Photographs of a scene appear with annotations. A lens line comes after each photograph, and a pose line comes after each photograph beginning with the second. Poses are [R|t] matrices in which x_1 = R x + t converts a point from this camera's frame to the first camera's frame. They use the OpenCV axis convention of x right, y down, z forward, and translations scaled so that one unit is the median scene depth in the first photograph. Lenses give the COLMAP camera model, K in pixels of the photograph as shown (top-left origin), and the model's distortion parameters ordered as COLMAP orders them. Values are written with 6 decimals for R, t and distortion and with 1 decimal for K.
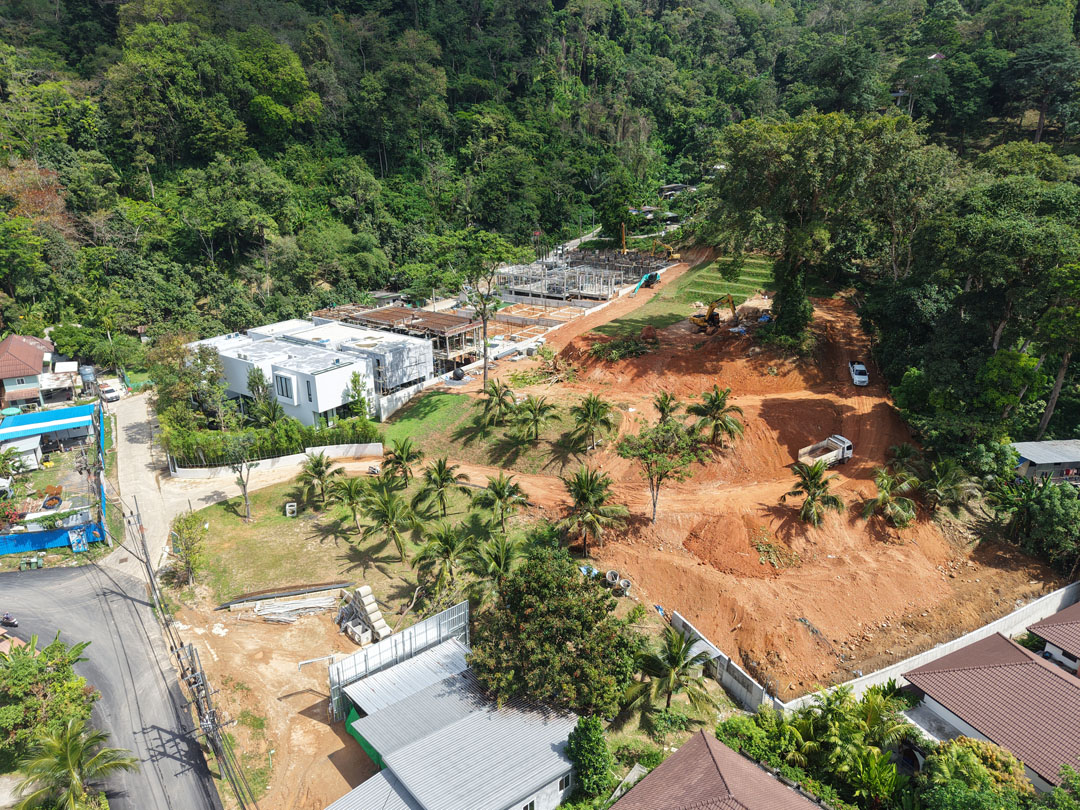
lens RADIAL K [[722.3, 0, 533.3], [0, 722.3, 407.9], [0, 0, 1]] dist [0.012860, -0.008934]
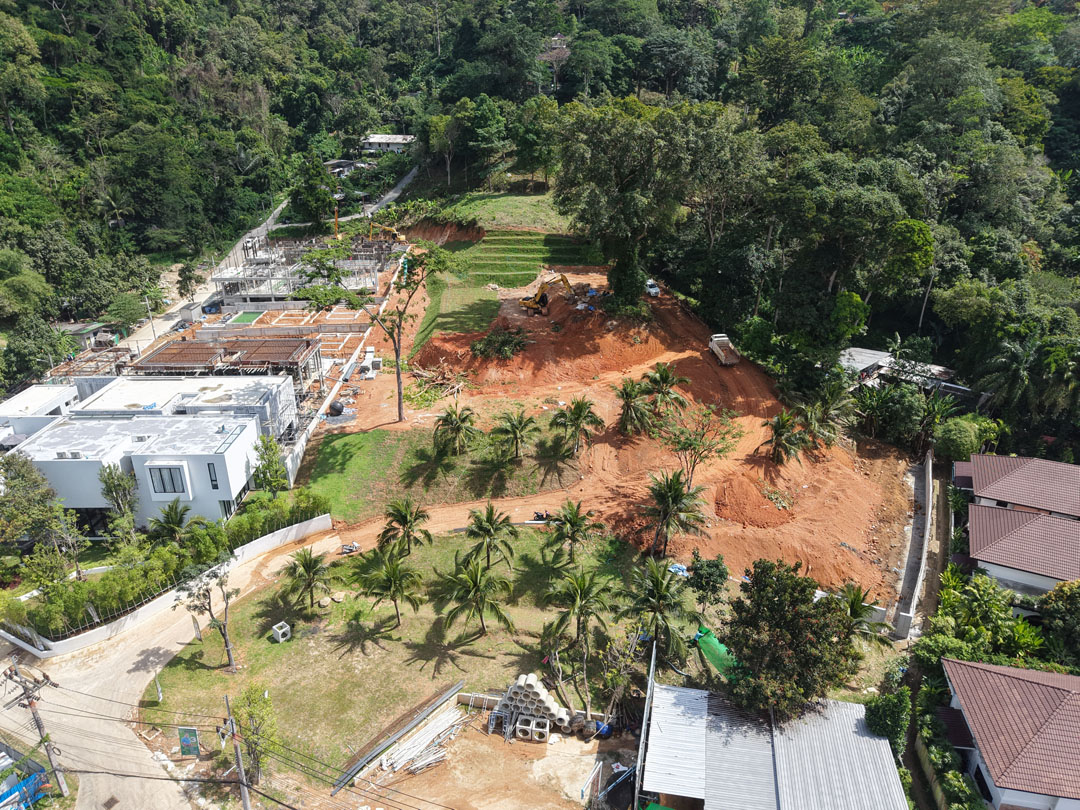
lens RADIAL K [[722.3, 0, 533.3], [0, 722.3, 407.9], [0, 0, 1]] dist [0.012860, -0.008934]
pose [[0.813667, -0.227670, 0.534895, -0.341337], [0.203517, 0.973452, 0.104750, -0.082428], [-0.544542, 0.023628, 0.838400, 0.154794]]
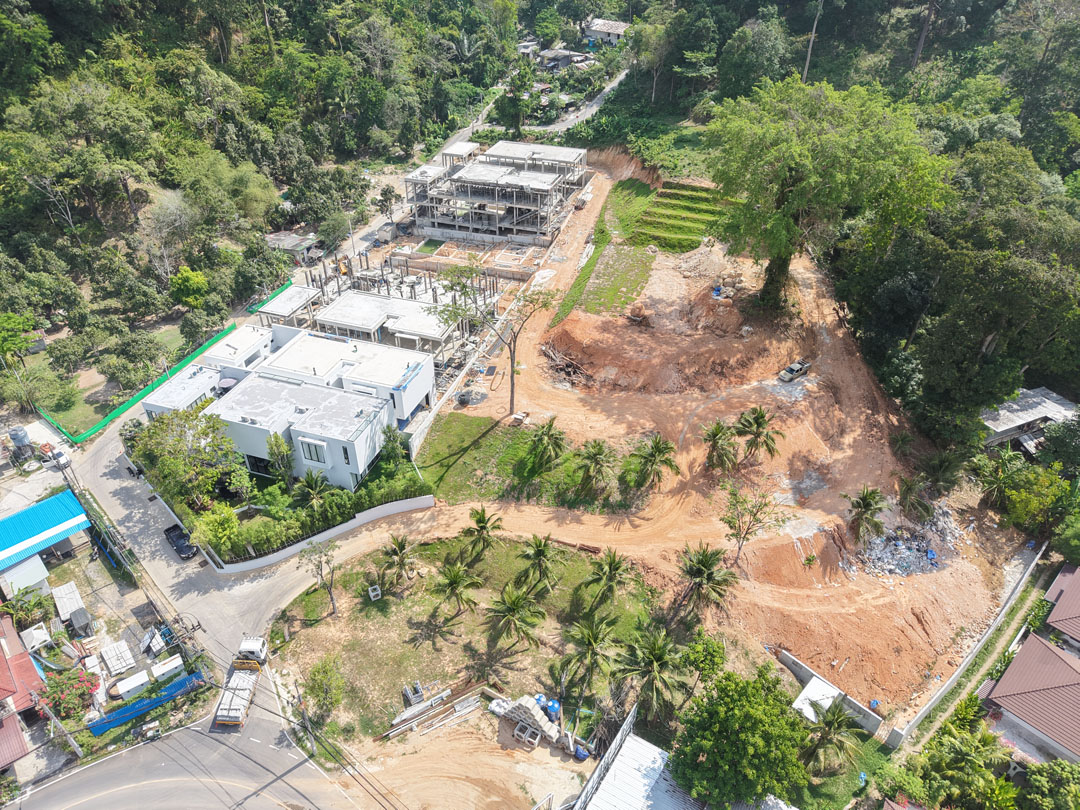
lens RADIAL K [[726.6, 0, 532.9], [0, 726.6, 403.6], [0, 0, 1]] dist [0.007192, -0.004559]
pose [[0.960520, -0.157360, 0.229433, -0.226803], [0.091855, 0.957798, 0.272370, -0.259985], [-0.262611, -0.240542, 0.934438, 0.054747]]
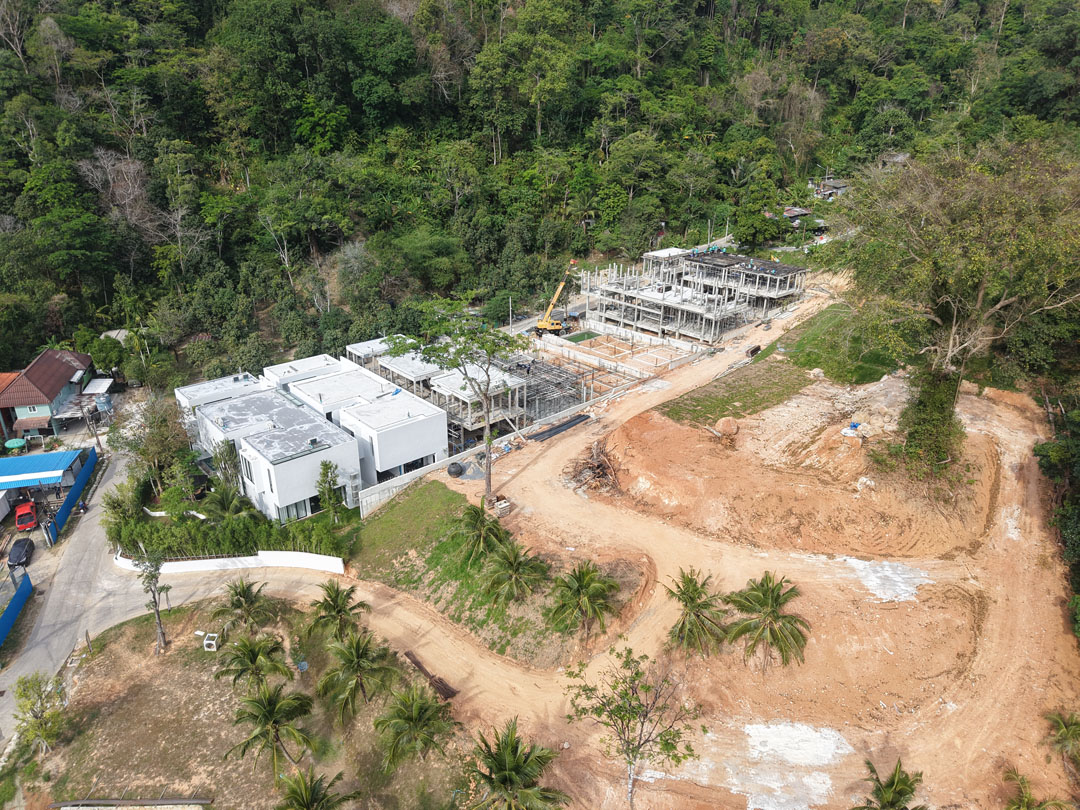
lens RADIAL K [[726.6, 0, 532.9], [0, 726.6, 403.6], [0, 0, 1]] dist [0.007192, -0.004559]
pose [[0.971366, 0.099548, -0.215729, 0.120742], [-0.088277, 0.994208, 0.061292, -0.150460], [0.220581, -0.040493, 0.974528, 0.211881]]
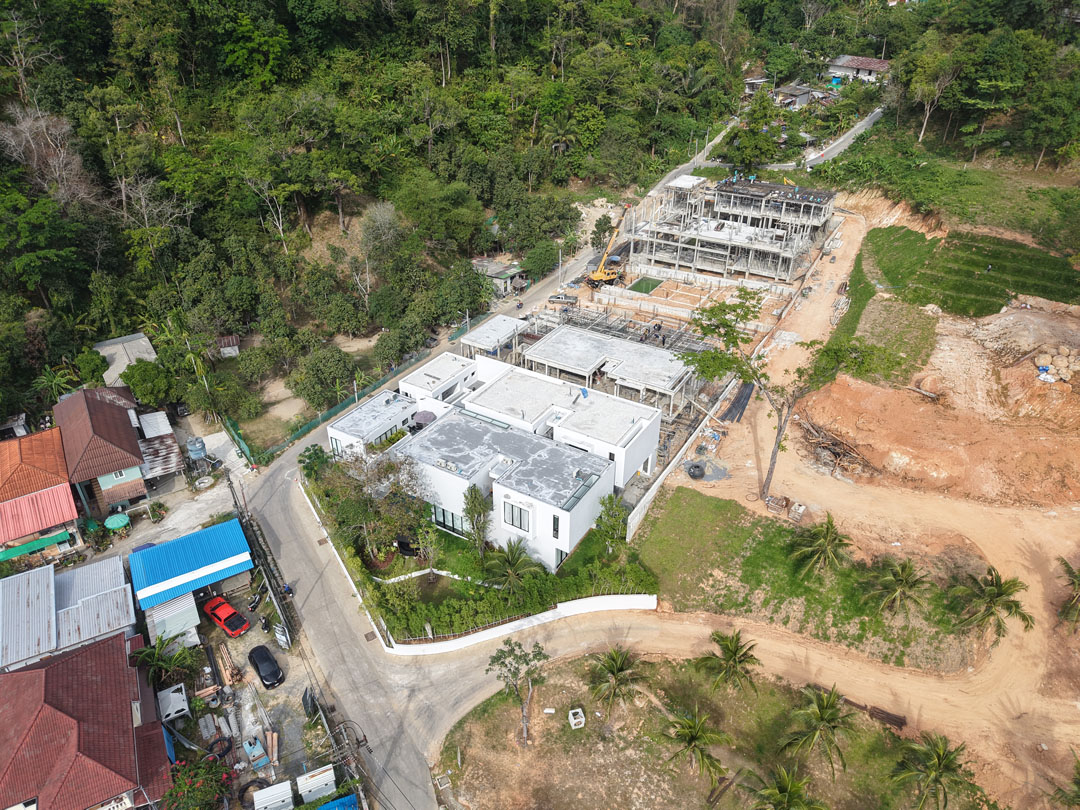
lens RADIAL K [[726.6, 0, 532.9], [0, 726.6, 403.6], [0, 0, 1]] dist [0.007192, -0.004559]
pose [[0.998727, -0.027320, 0.042409, -0.290640], [0.018488, 0.980393, 0.196182, -0.236880], [-0.046938, -0.195148, 0.979650, 0.237723]]
